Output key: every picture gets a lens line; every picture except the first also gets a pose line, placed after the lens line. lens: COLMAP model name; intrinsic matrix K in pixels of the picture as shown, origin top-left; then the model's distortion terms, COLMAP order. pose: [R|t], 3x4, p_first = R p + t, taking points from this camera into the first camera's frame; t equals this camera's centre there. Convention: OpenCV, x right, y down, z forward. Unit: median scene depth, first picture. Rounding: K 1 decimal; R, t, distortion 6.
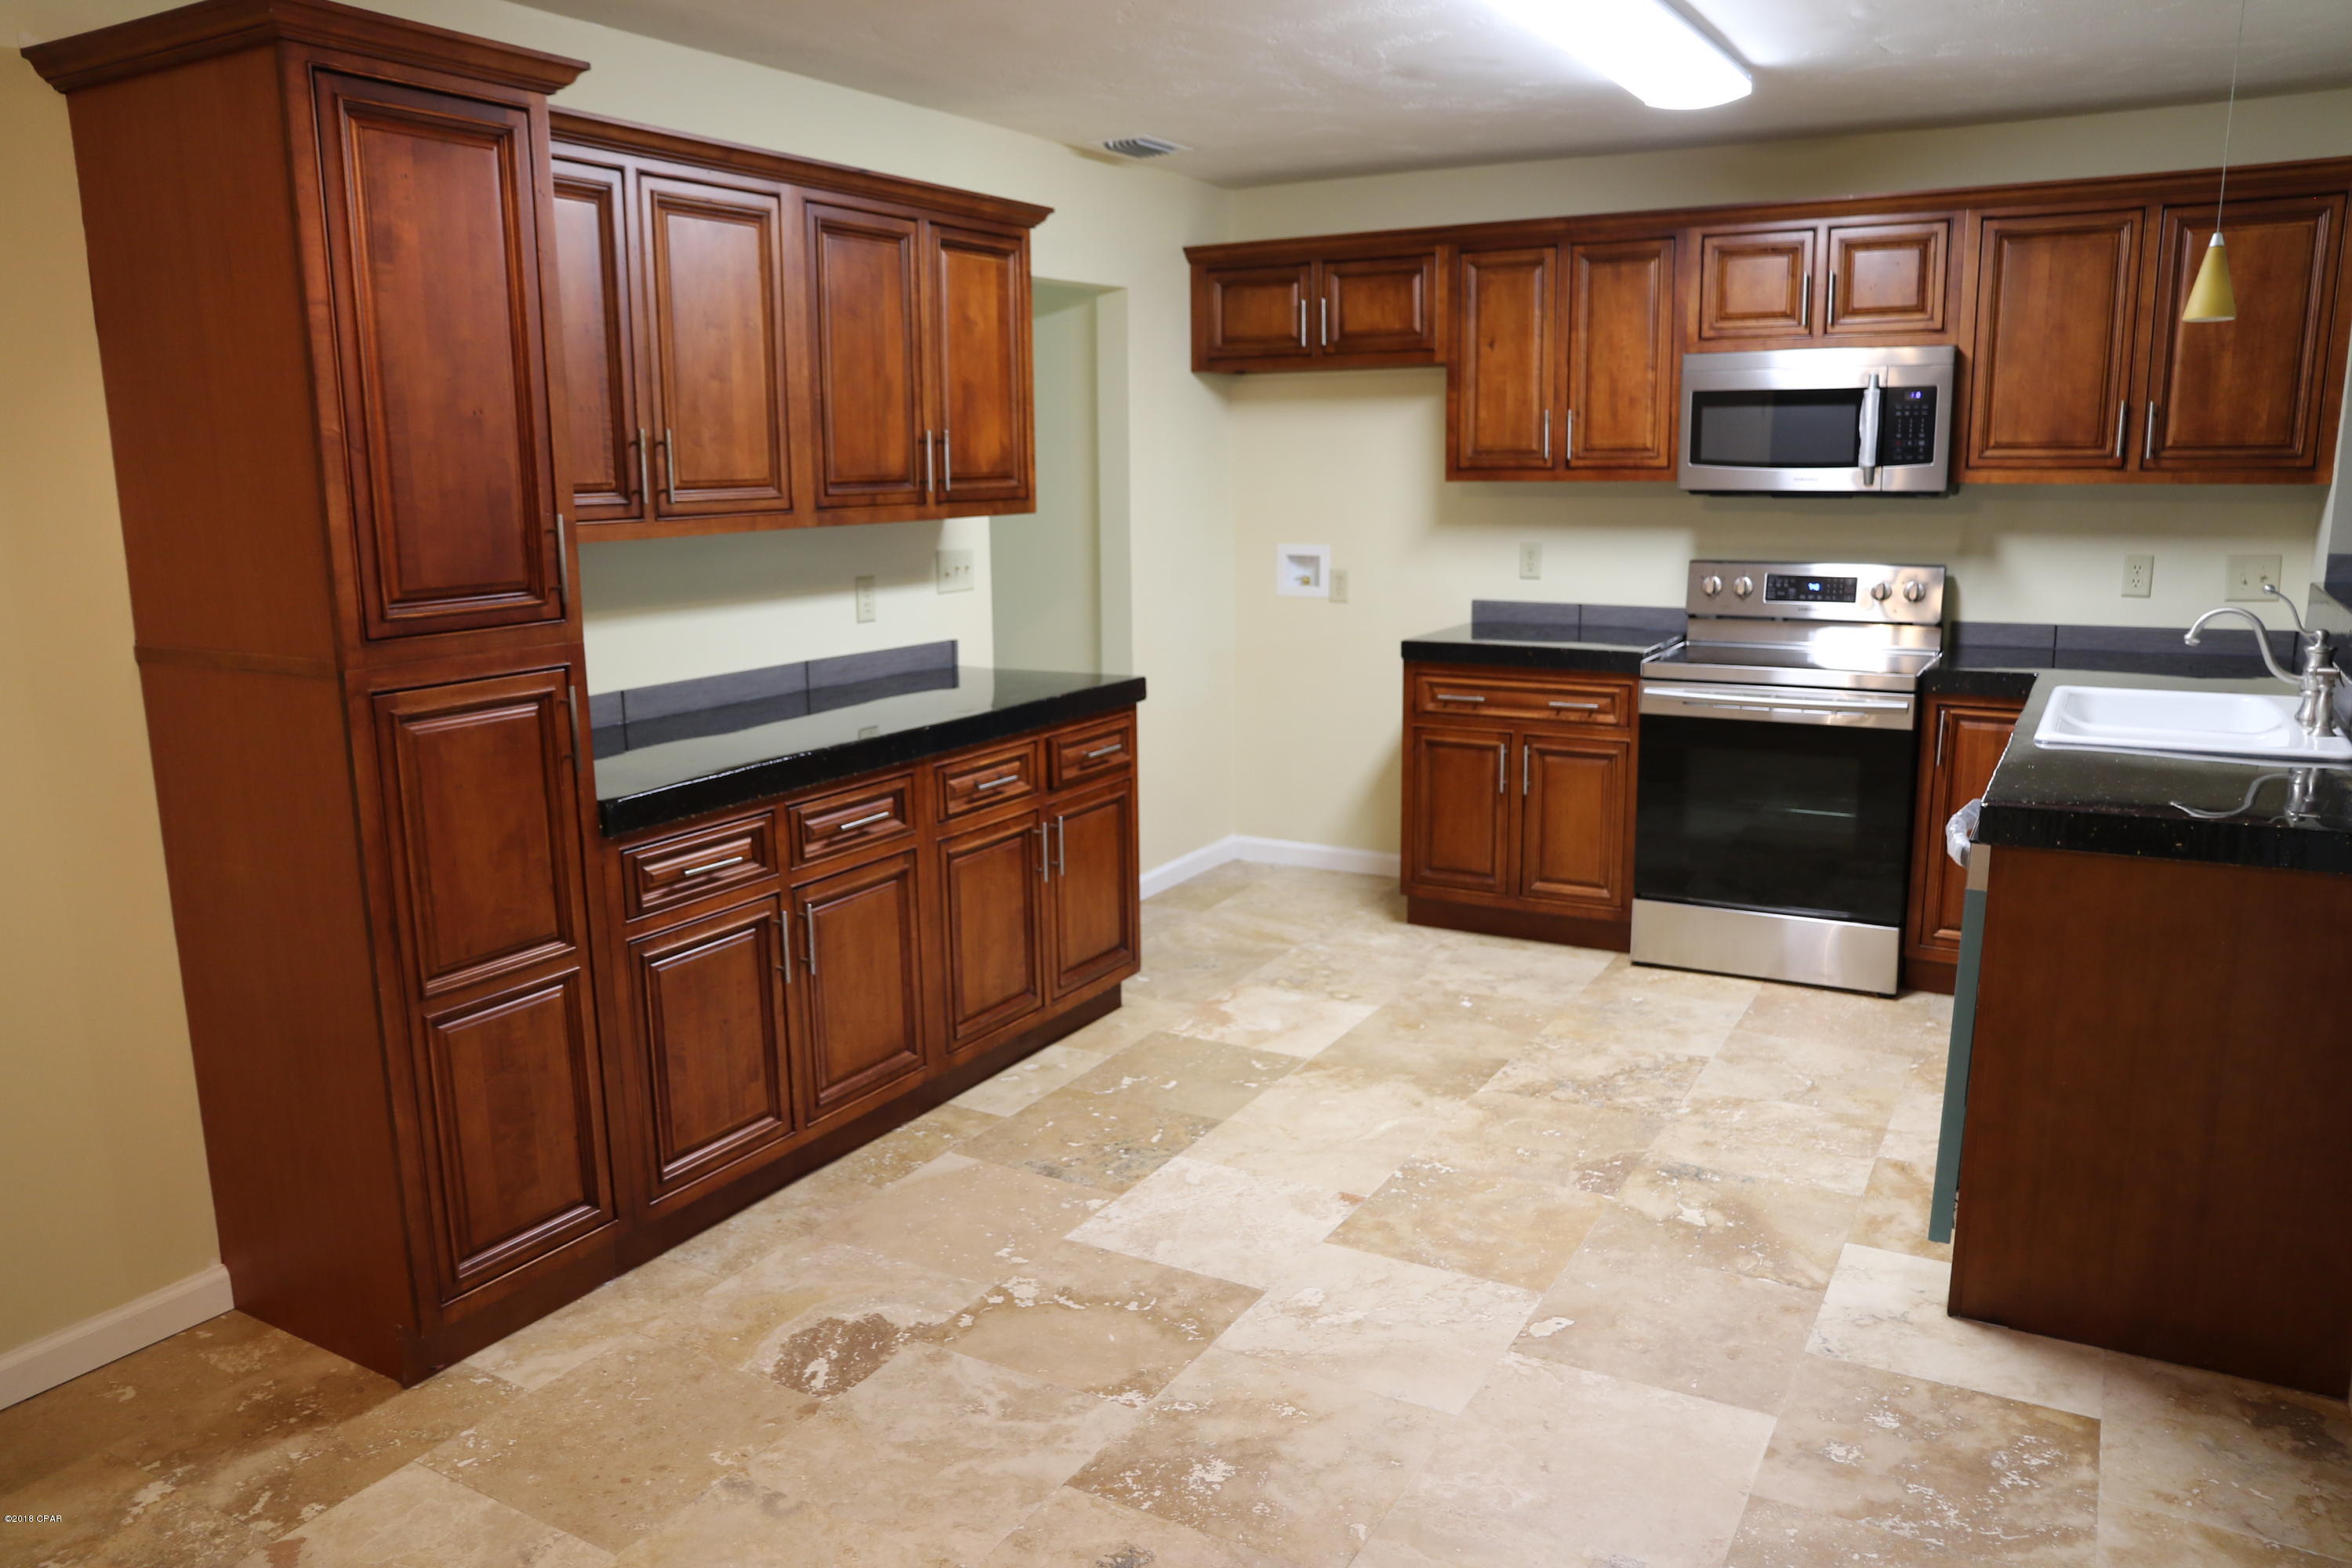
lens RADIAL K [[1681.1, 0, 1177.3], [0, 1681.1, 777.4], [0, 0, 1]] dist [-0.079111, 0.053901]
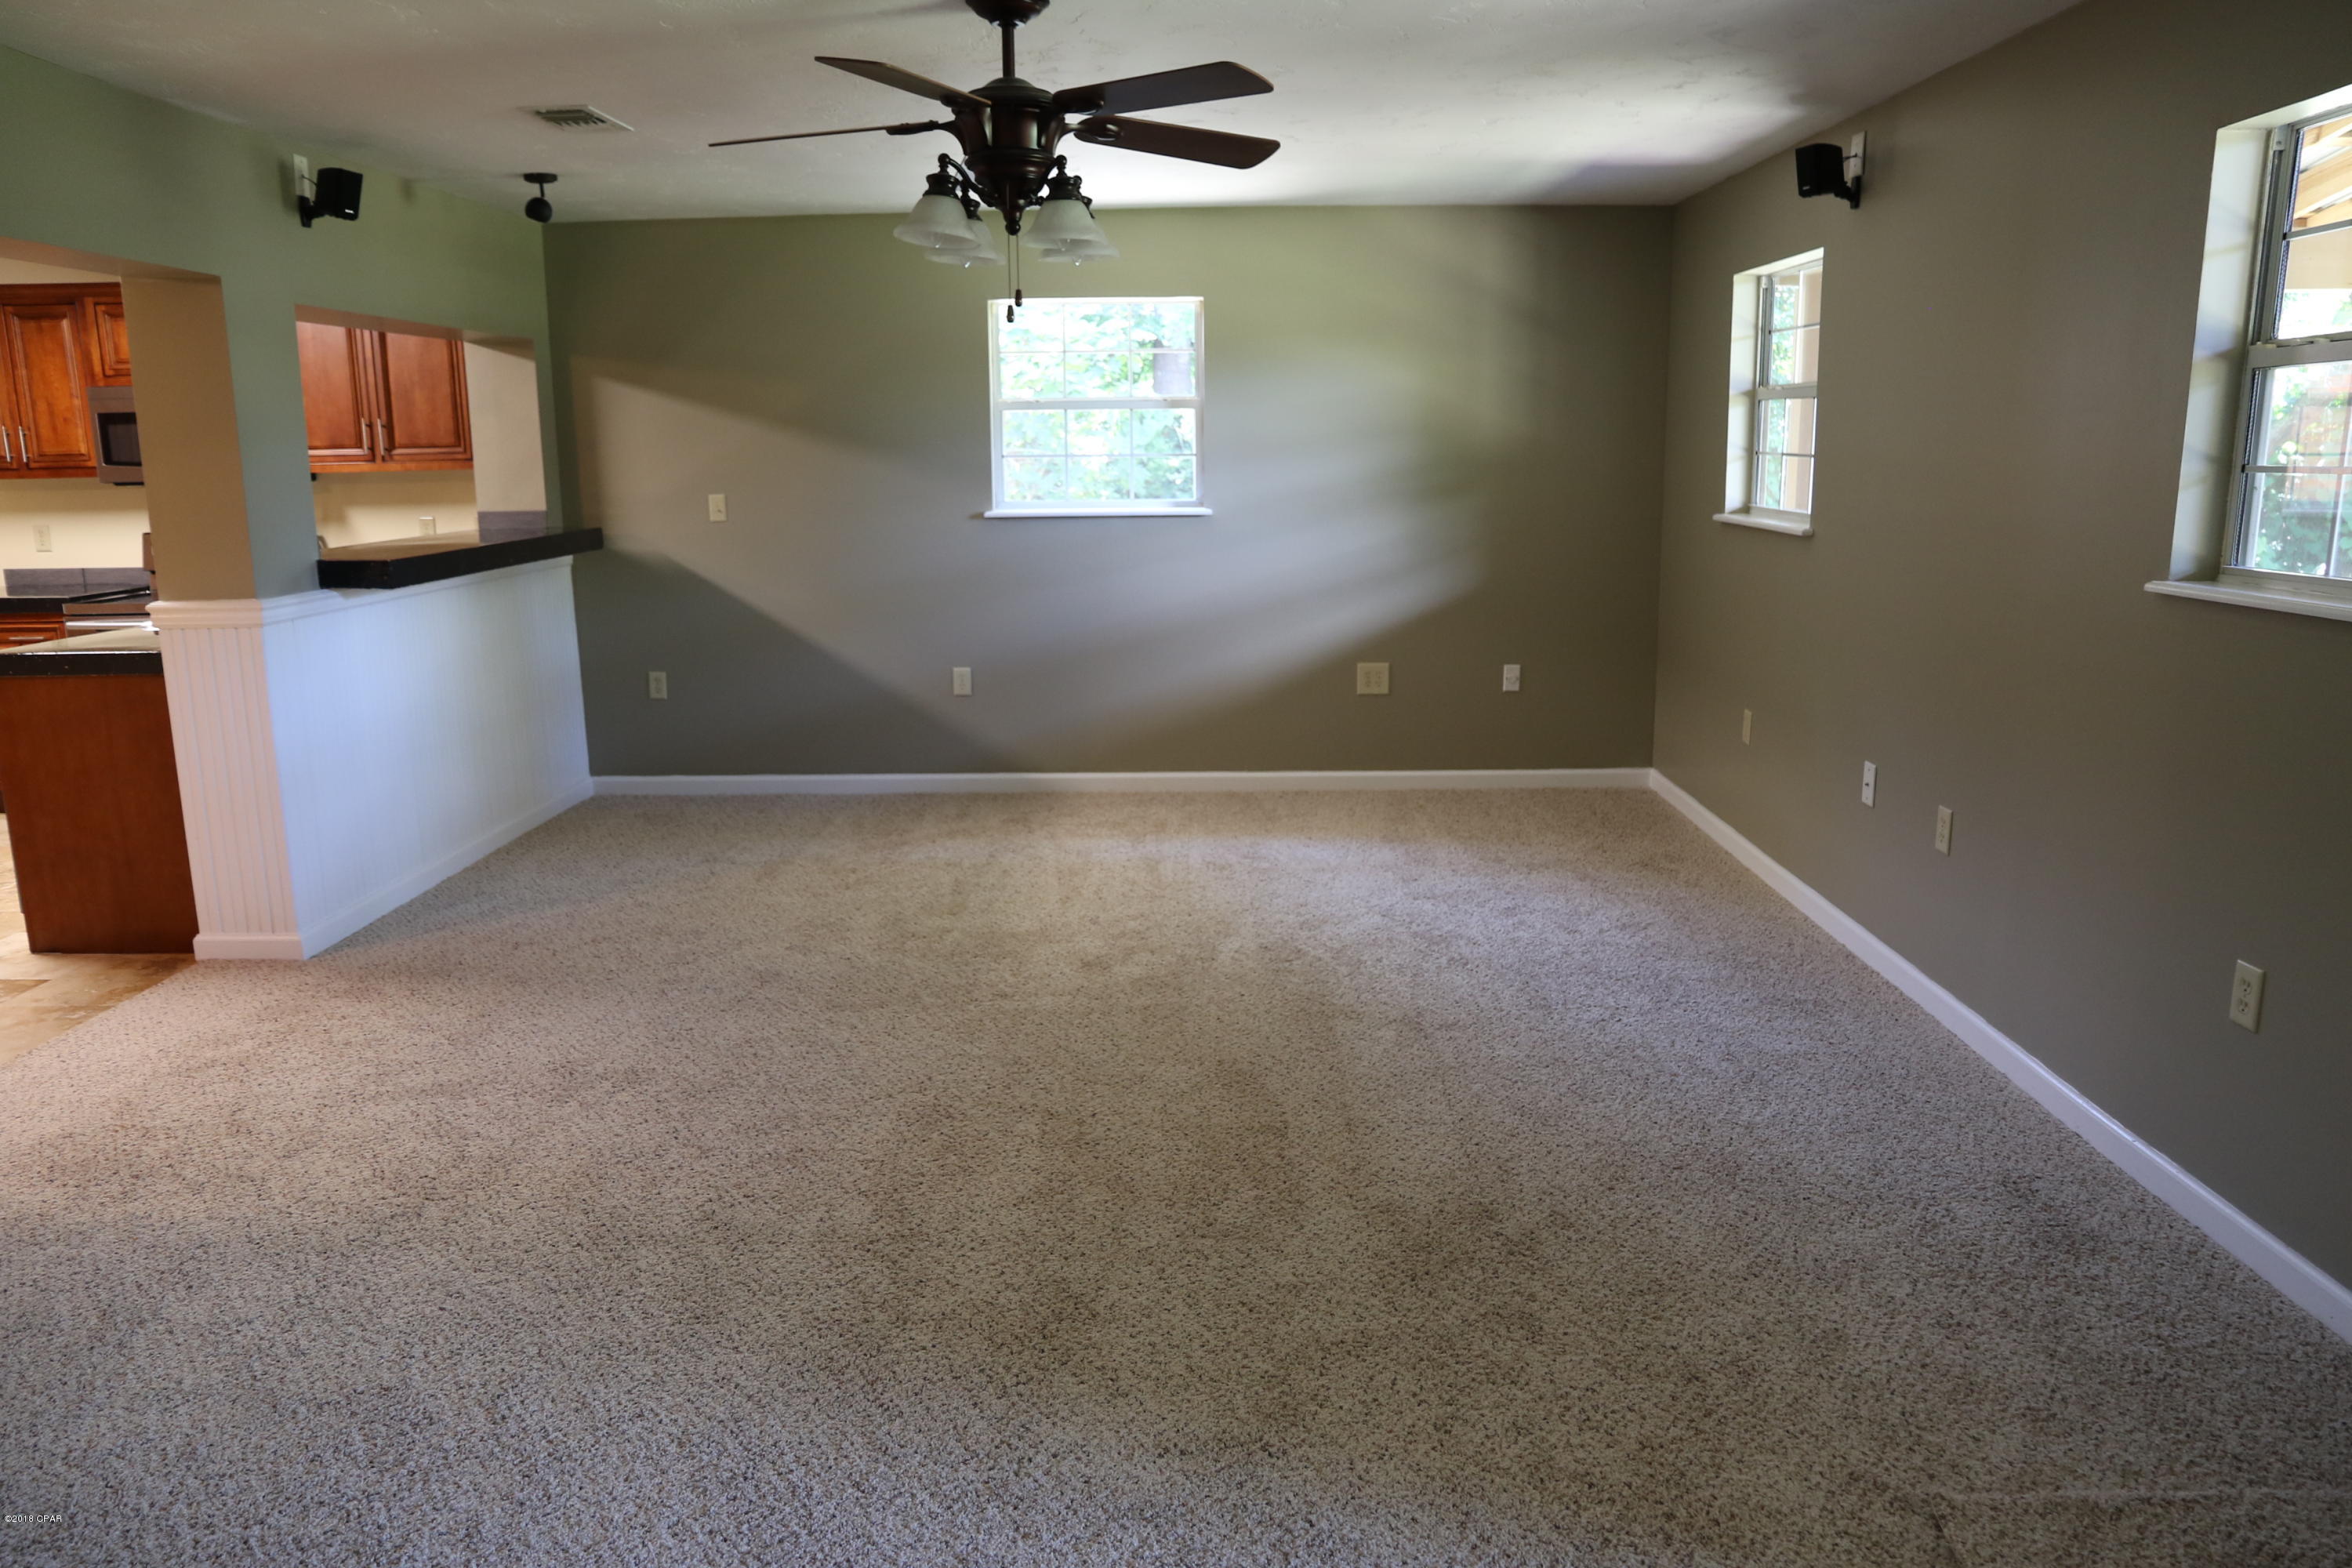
lens RADIAL K [[1605.0, 0, 1176.6], [0, 1605.0, 790.9], [0, 0, 1]] dist [-0.121338, 0.080049]
pose [[0.874618, -0.097581, 0.474891, 0.534168], [0.087212, 0.995223, 0.043880, 0.131574], [-0.476904, 0.003038, 0.878950, -0.696779]]
